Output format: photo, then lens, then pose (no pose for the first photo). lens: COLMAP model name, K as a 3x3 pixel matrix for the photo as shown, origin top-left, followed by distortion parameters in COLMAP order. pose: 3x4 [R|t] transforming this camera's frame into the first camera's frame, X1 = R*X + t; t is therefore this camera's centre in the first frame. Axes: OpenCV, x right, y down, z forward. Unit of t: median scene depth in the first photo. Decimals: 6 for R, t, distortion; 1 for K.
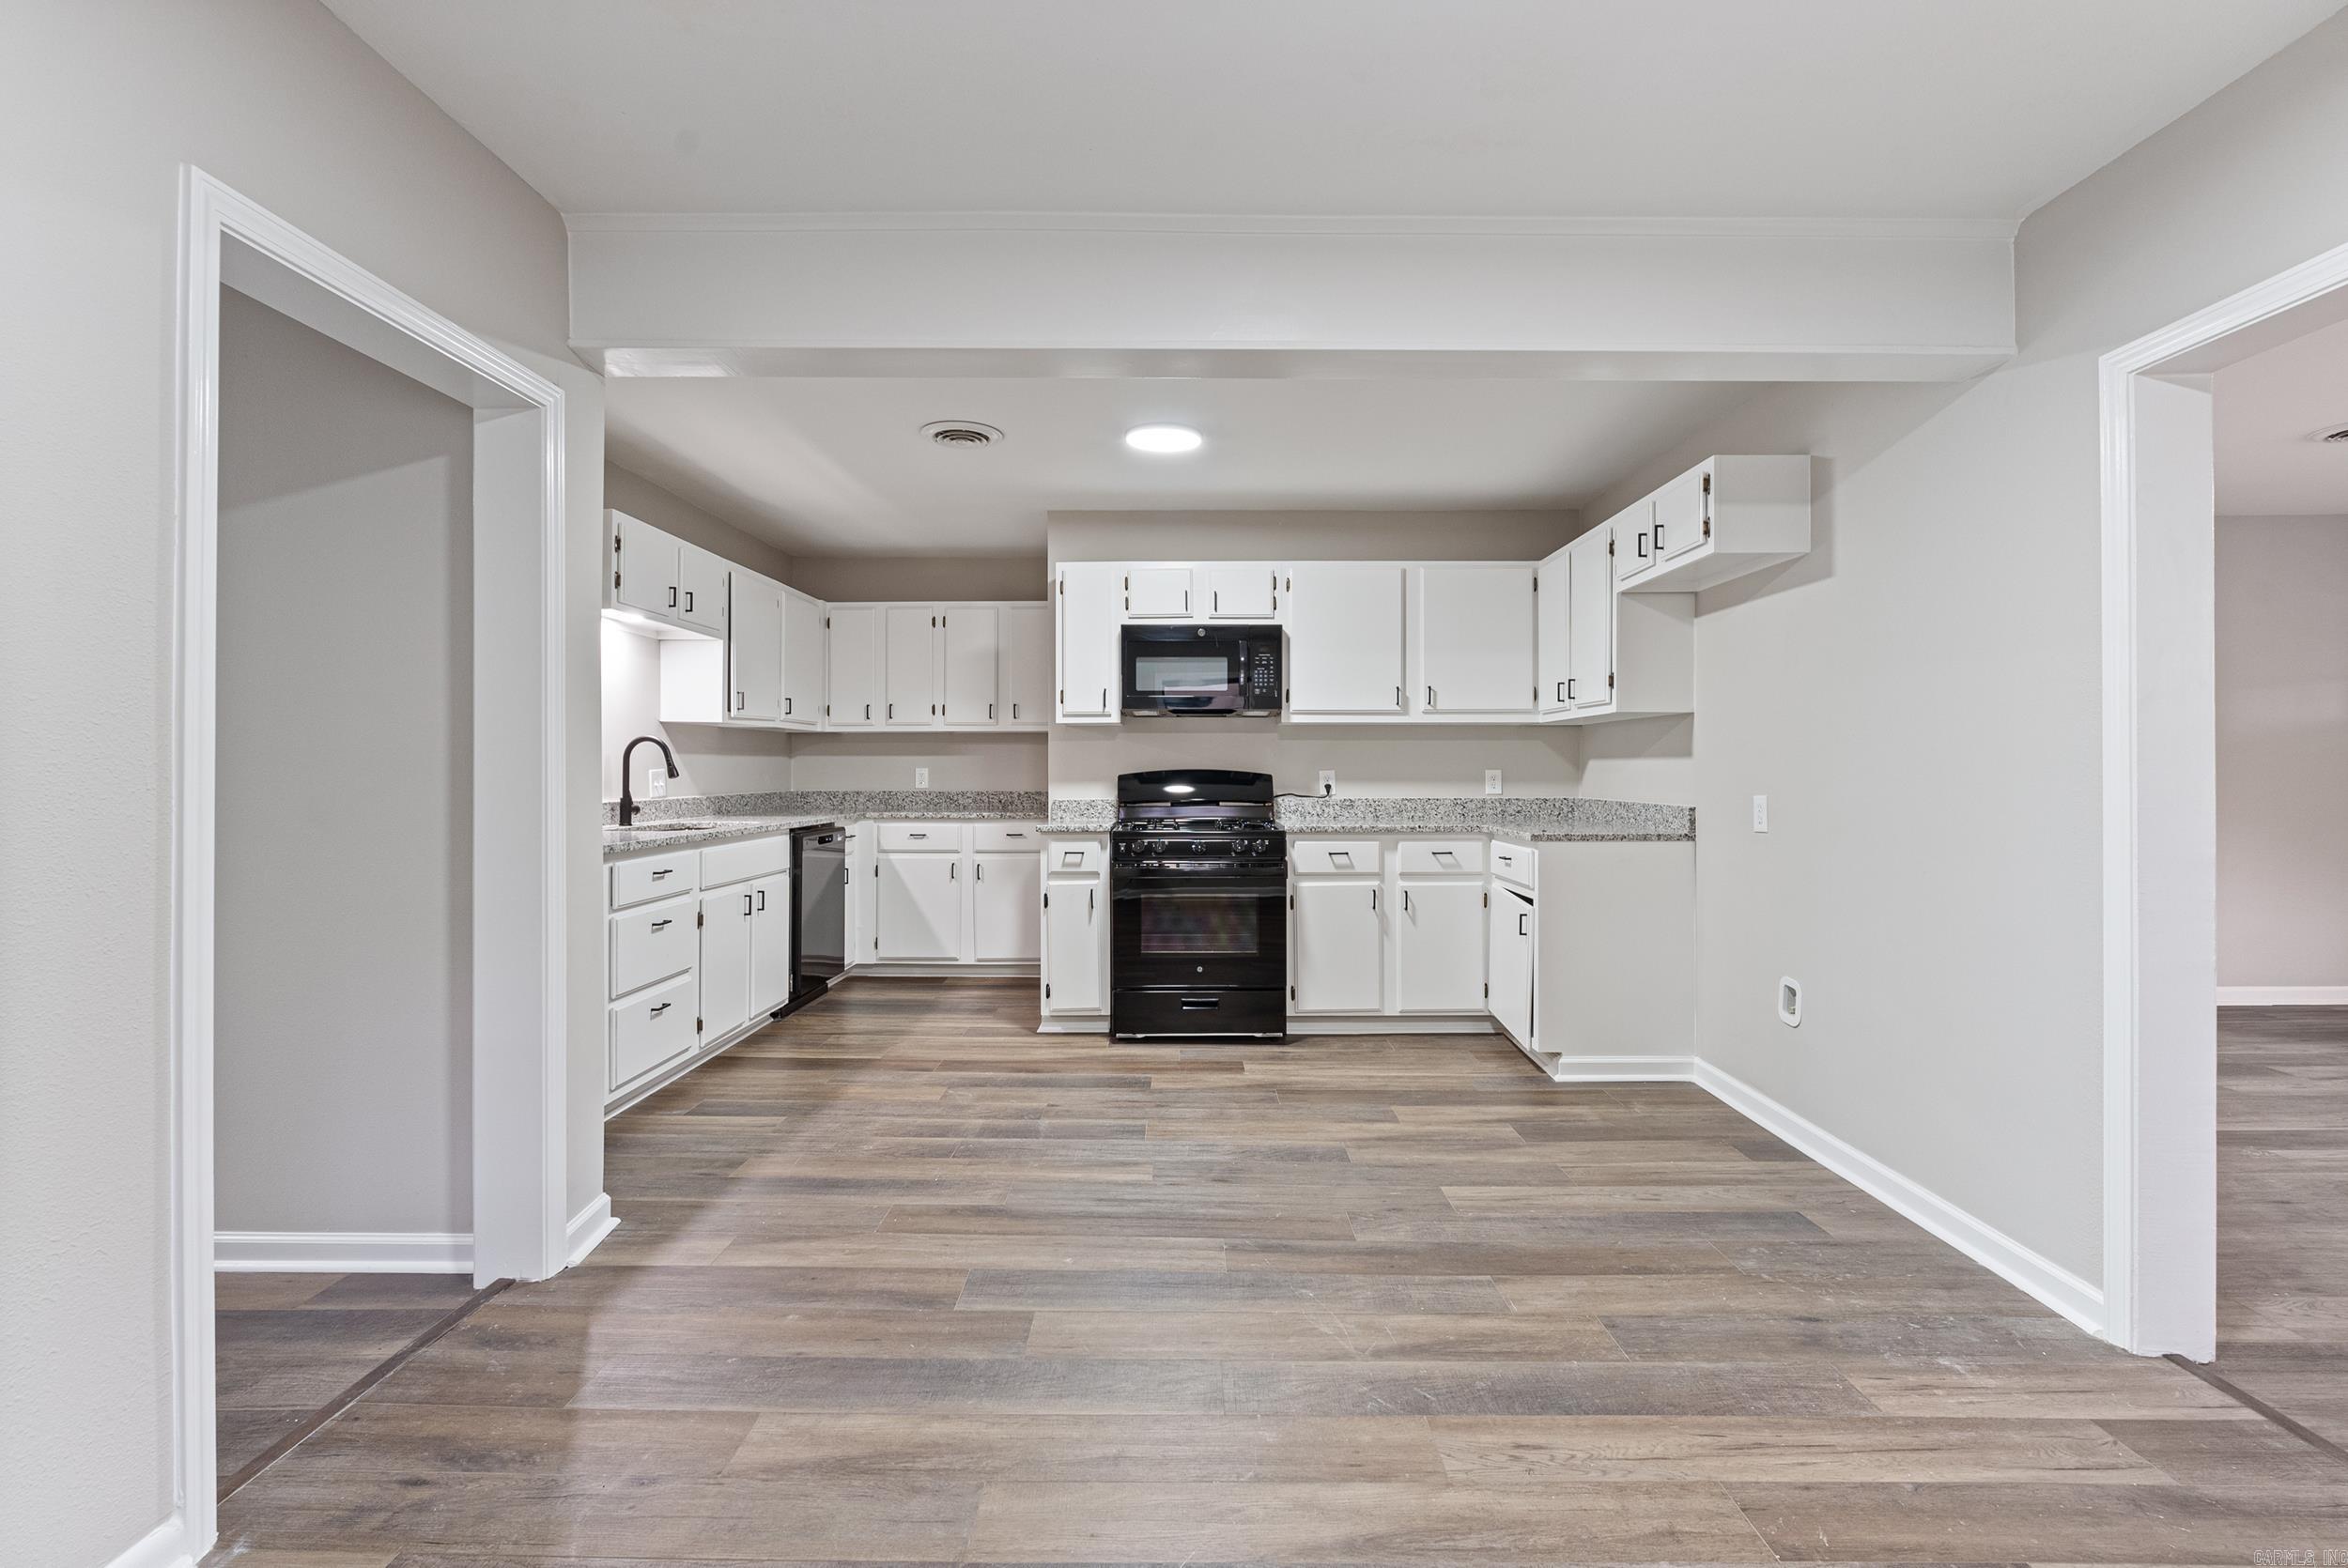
lens RADIAL K [[1043.2, 0, 1178.4], [0, 1043.2, 769.9], [0, 0, 1]] dist [-0.005010, 0.000032]
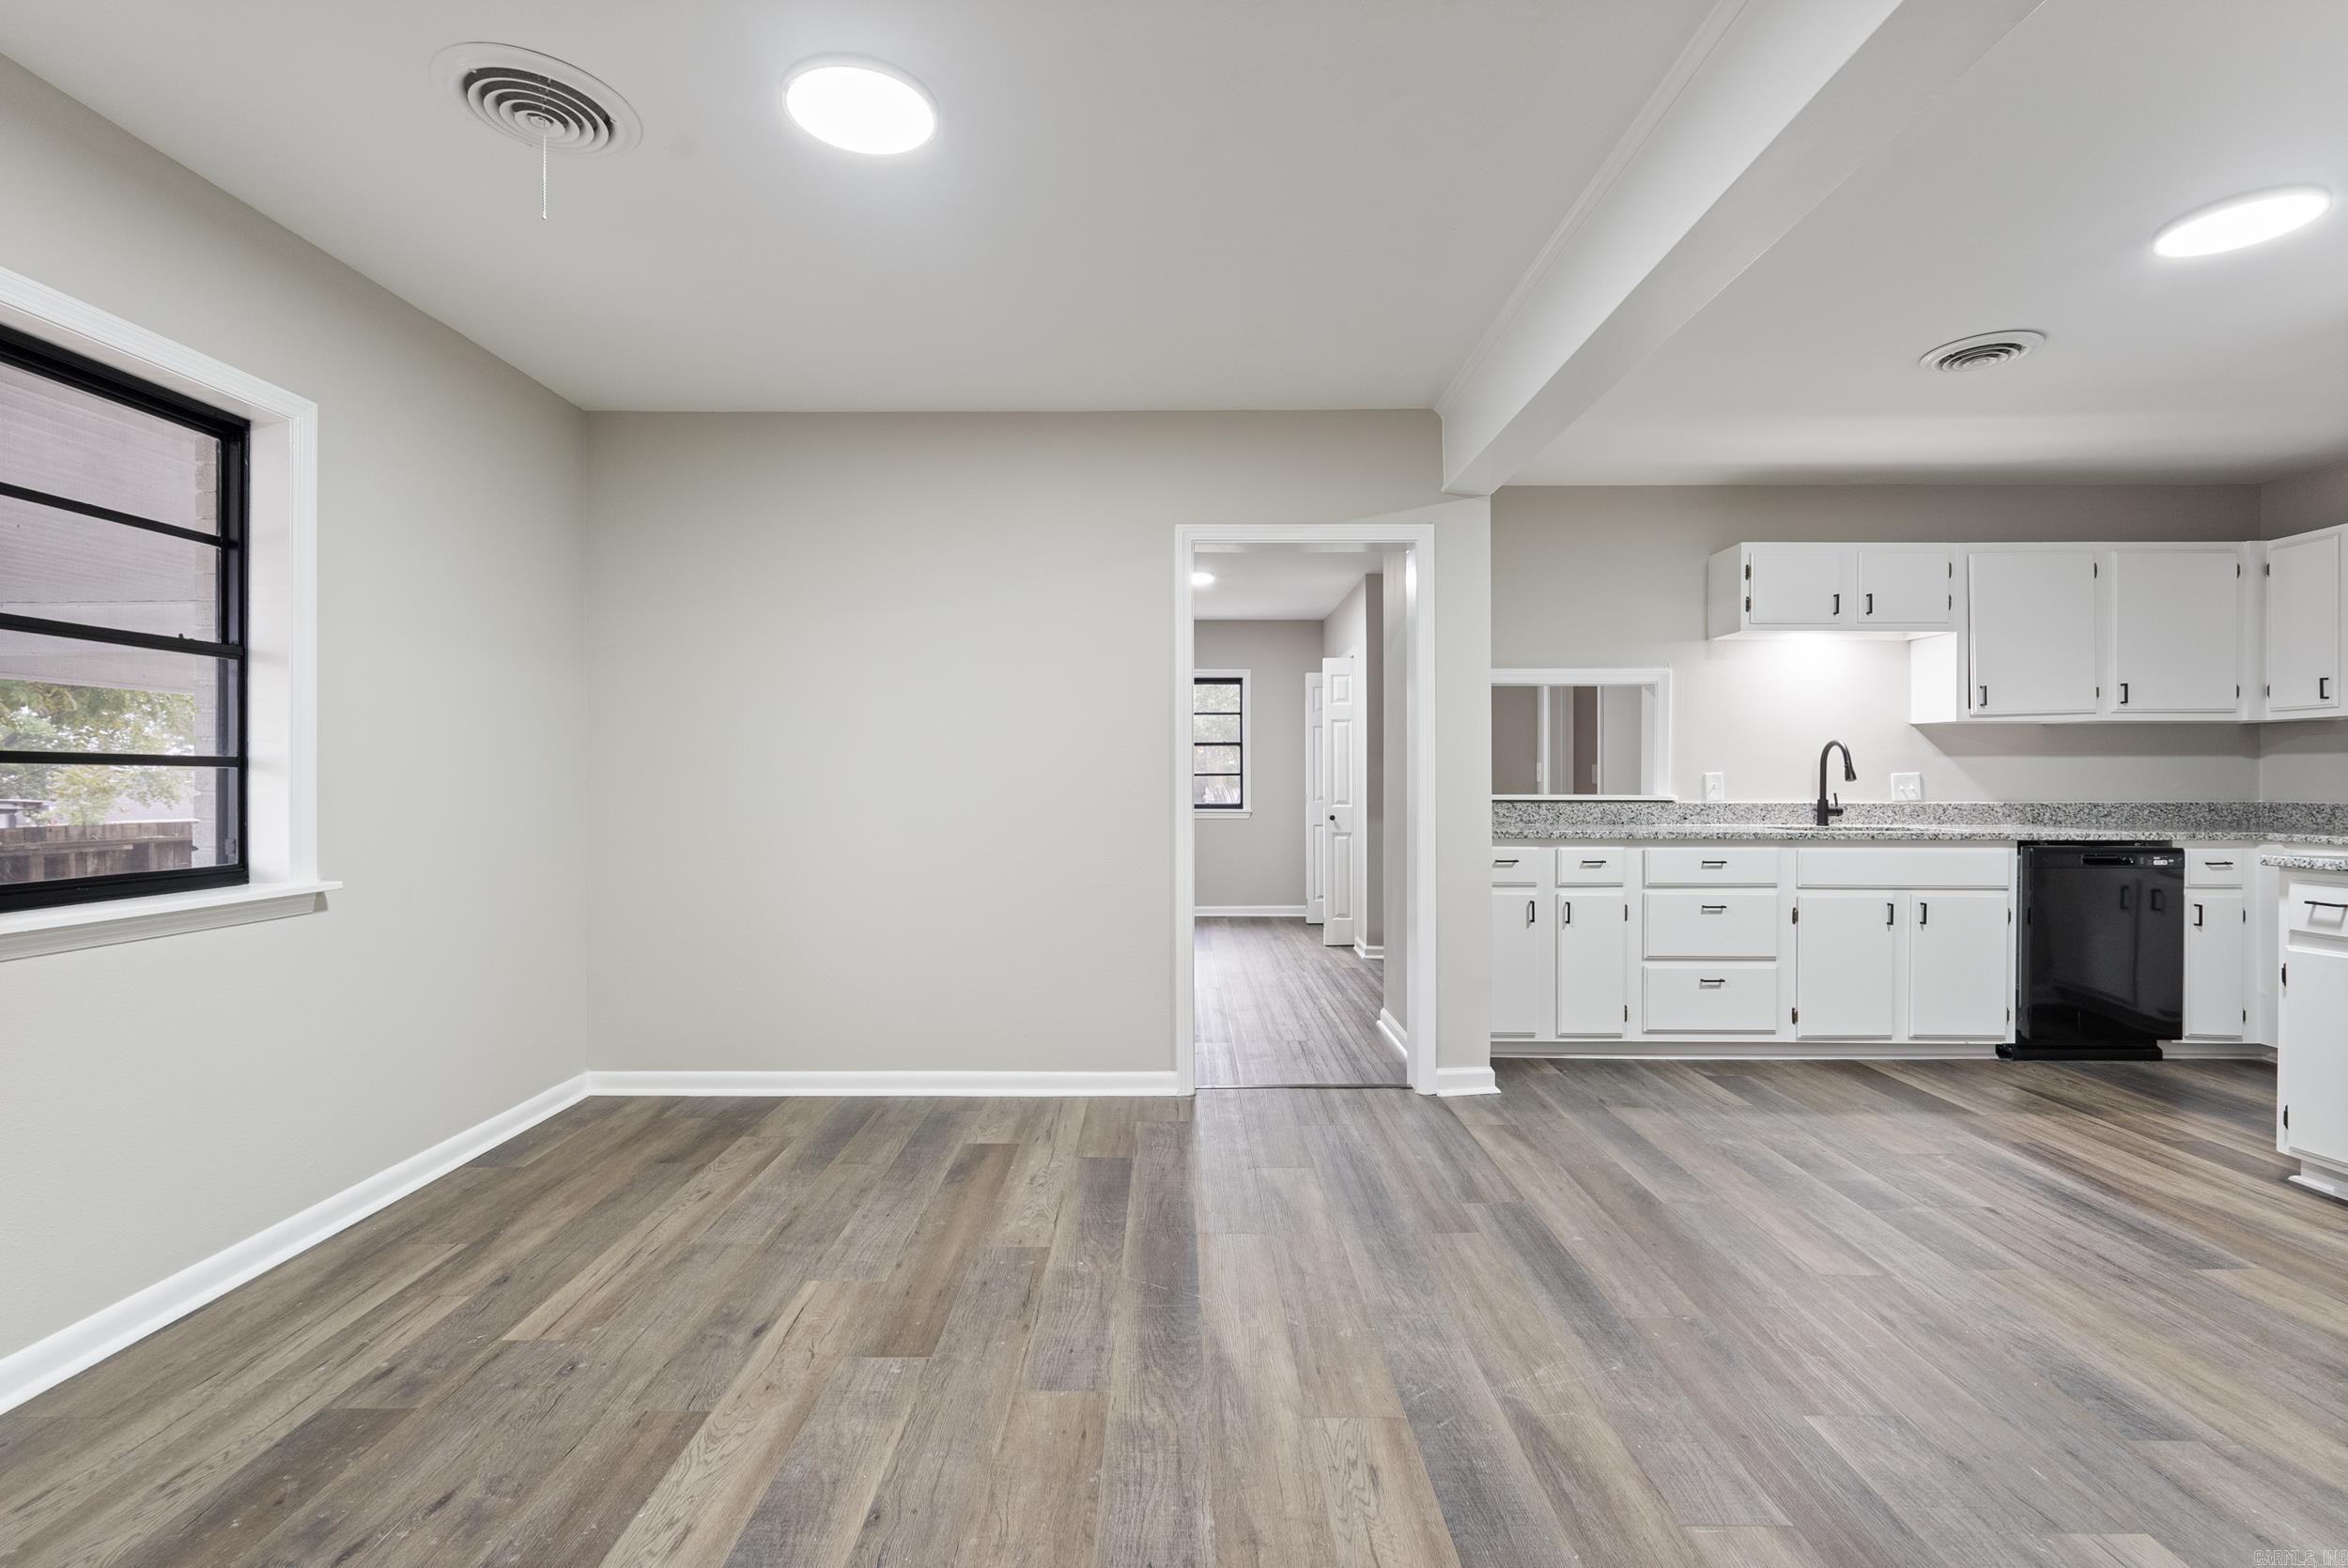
lens RADIAL K [[1043.2, 0, 1176.8], [0, 1043.2, 784.5], [0, 0, 1]] dist [-0.005010, 0.000032]
pose [[0.005450, 0.001935, -0.999983, 0.526948], [-0.000534, 0.999998, 0.001932, 0.009604], [0.999985, 0.000524, 0.005451, 0.337593]]
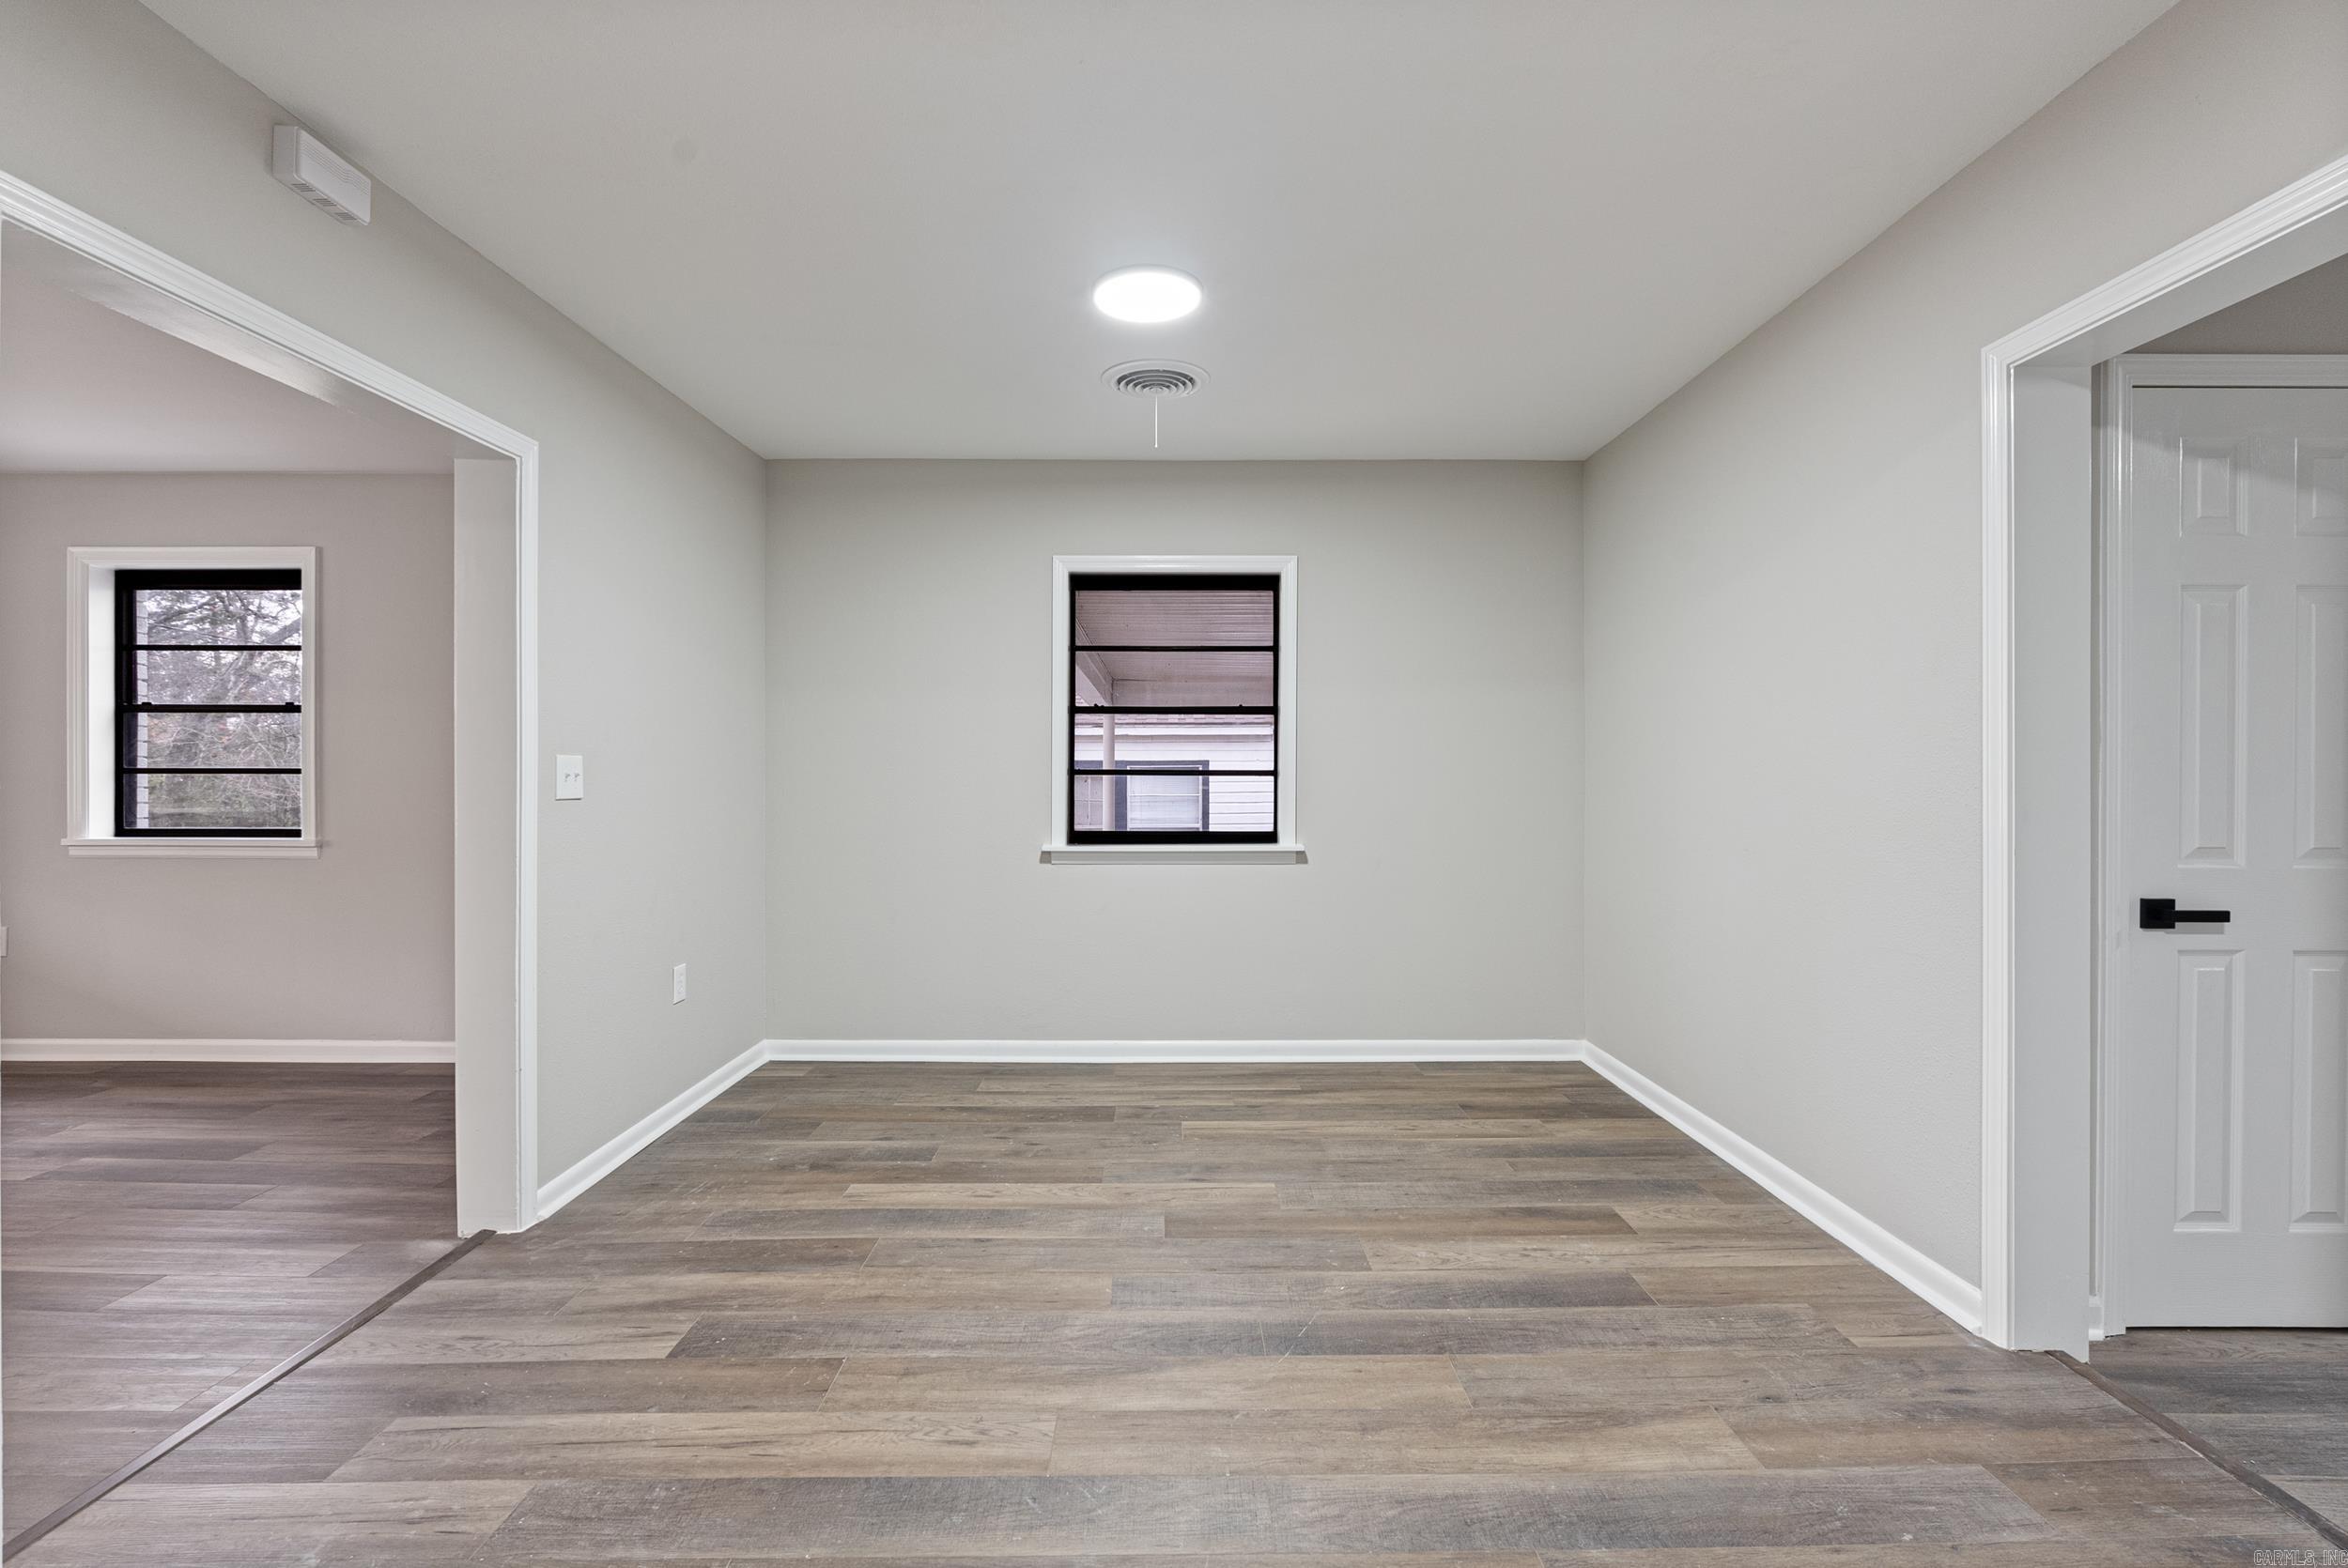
lens RADIAL K [[1043.2, 0, 1178.8], [0, 1043.2, 777.0], [0, 0, 1]] dist [-0.005010, 0.000032]
pose [[-0.999917, -0.000375, -0.012898, 0.057451], [-0.000387, 1.000000, 0.000922, 0.000958], [0.012898, 0.000927, -0.999916, 0.832517]]
